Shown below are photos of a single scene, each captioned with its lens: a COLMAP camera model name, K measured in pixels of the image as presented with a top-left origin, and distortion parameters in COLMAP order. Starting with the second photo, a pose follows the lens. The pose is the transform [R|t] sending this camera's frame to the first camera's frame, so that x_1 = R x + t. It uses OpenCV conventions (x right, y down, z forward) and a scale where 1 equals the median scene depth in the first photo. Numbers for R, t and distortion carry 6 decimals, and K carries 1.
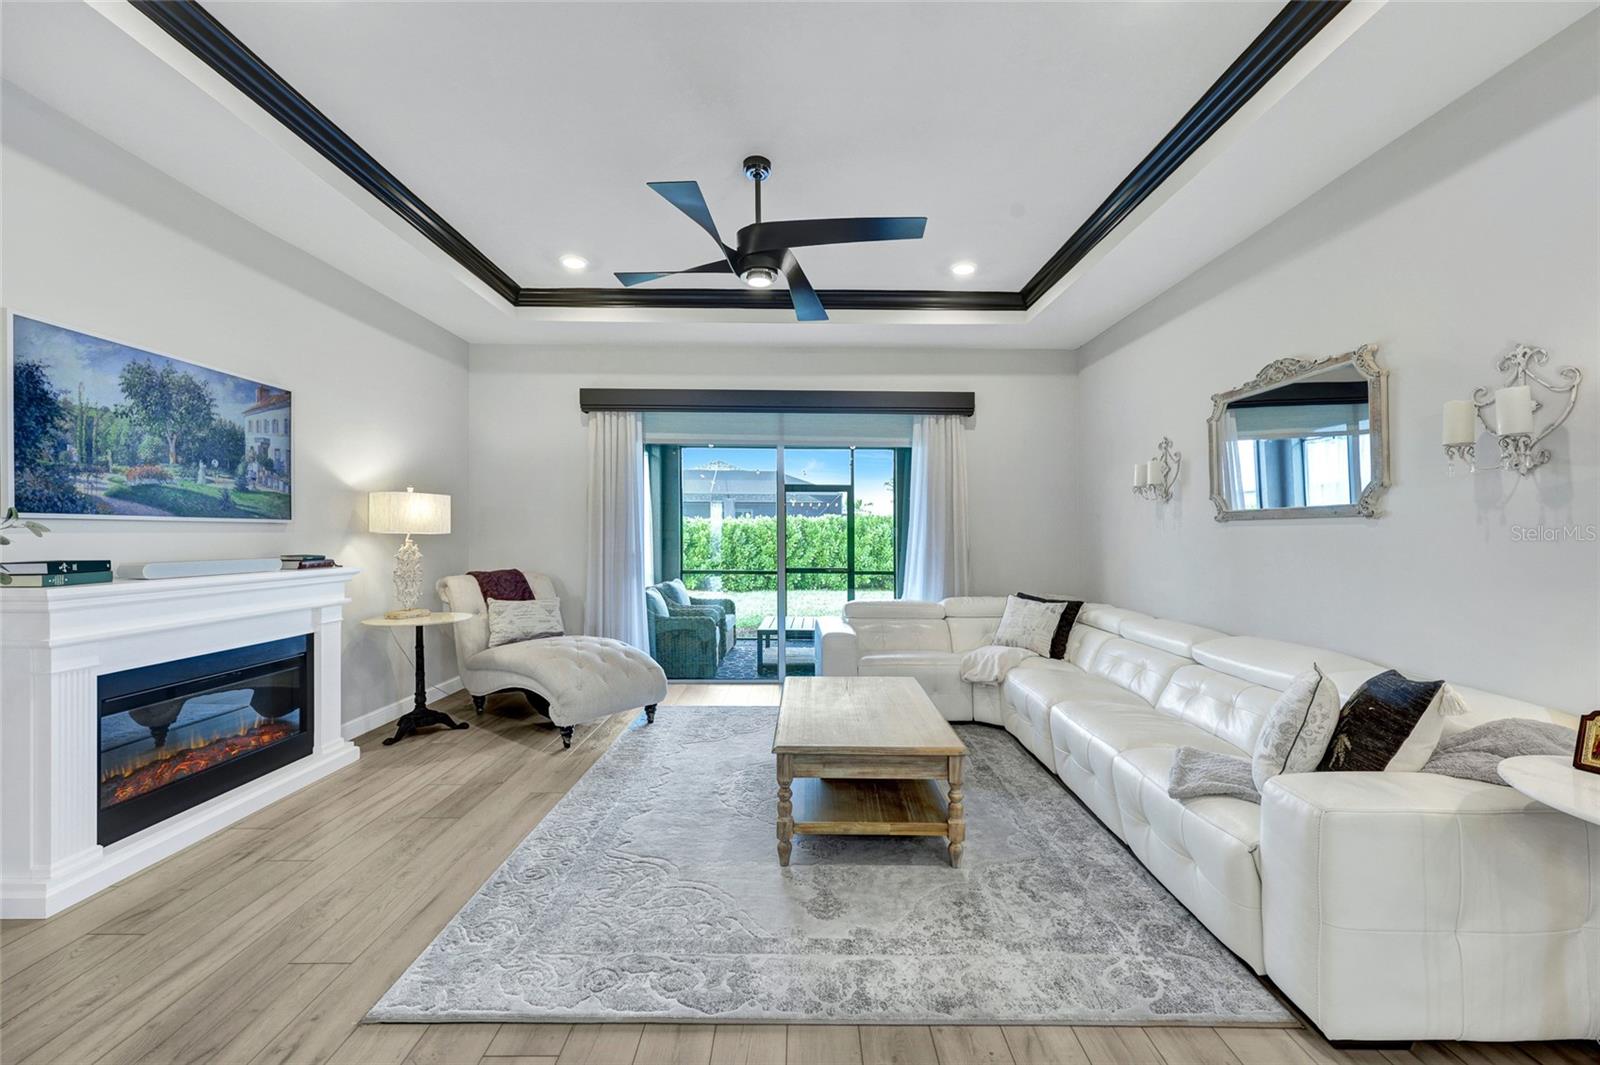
lens RADIAL K [[638.5, 0, 808.8], [0, 638.5, 529.4], [0, 0, 1]] dist [0.000749, 0.000997]
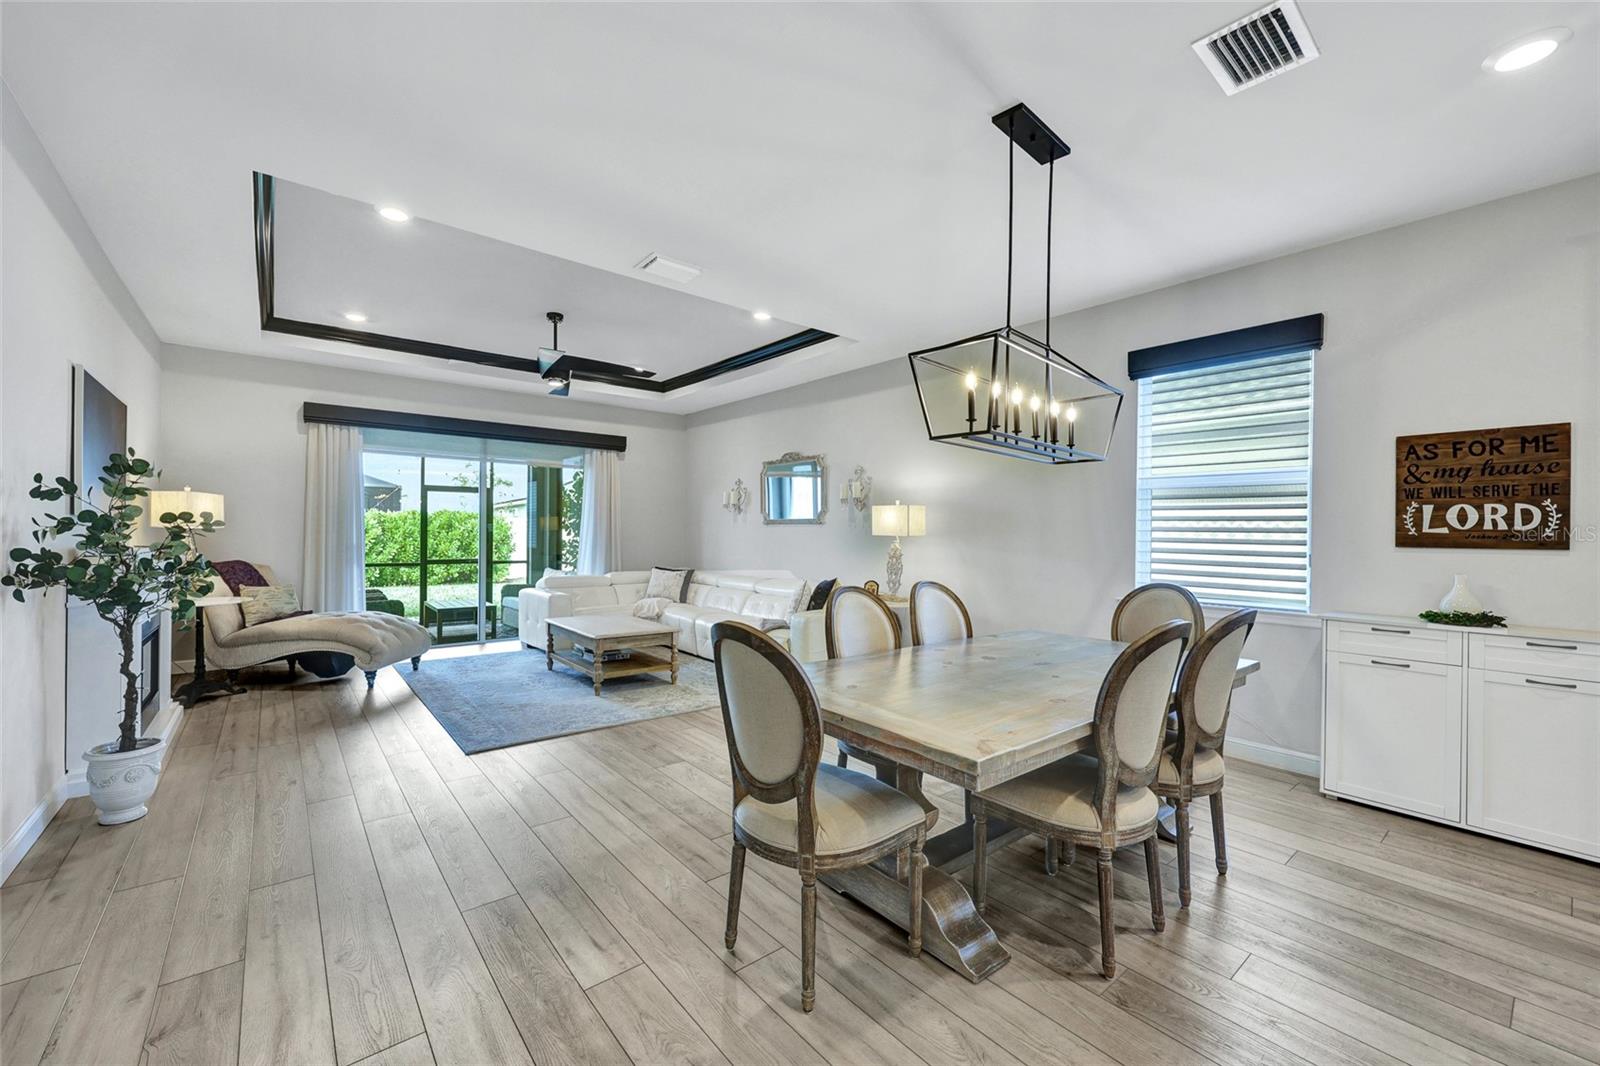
lens RADIAL K [[638.5, 0, 786.3], [0, 638.5, 527.9], [0, 0, 1]] dist [0.000749, 0.000997]
pose [[0.788225, 0.006139, 0.615356, -0.591037], [-0.008918, 0.999959, 0.001447, -0.005387], [-0.615322, -0.006629, 0.788248, -0.685788]]
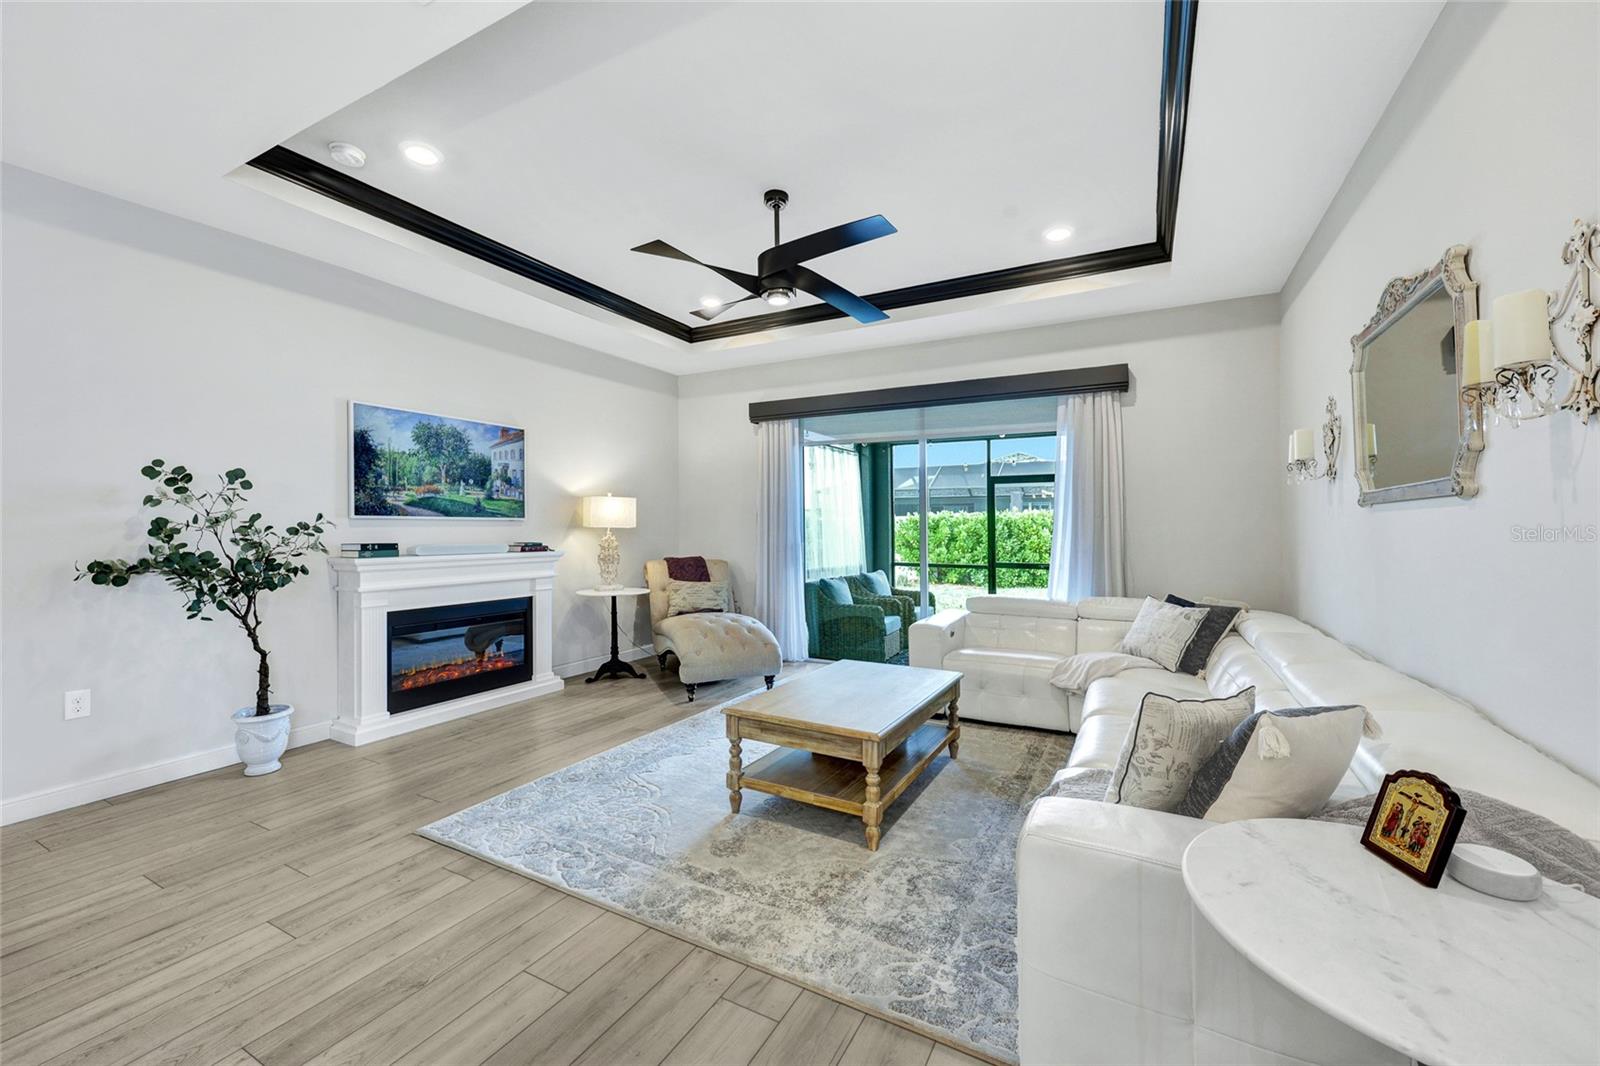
lens RADIAL K [[638.5, 0, 808.5], [0, 638.5, 523.8], [0, 0, 1]] dist [0.000749, 0.000997]
pose [[0.876787, -0.007219, -0.480825, 0.465419], [0.006646, 0.999974, -0.002894, 0.006740], [0.480833, -0.000658, 0.876812, 0.039964]]
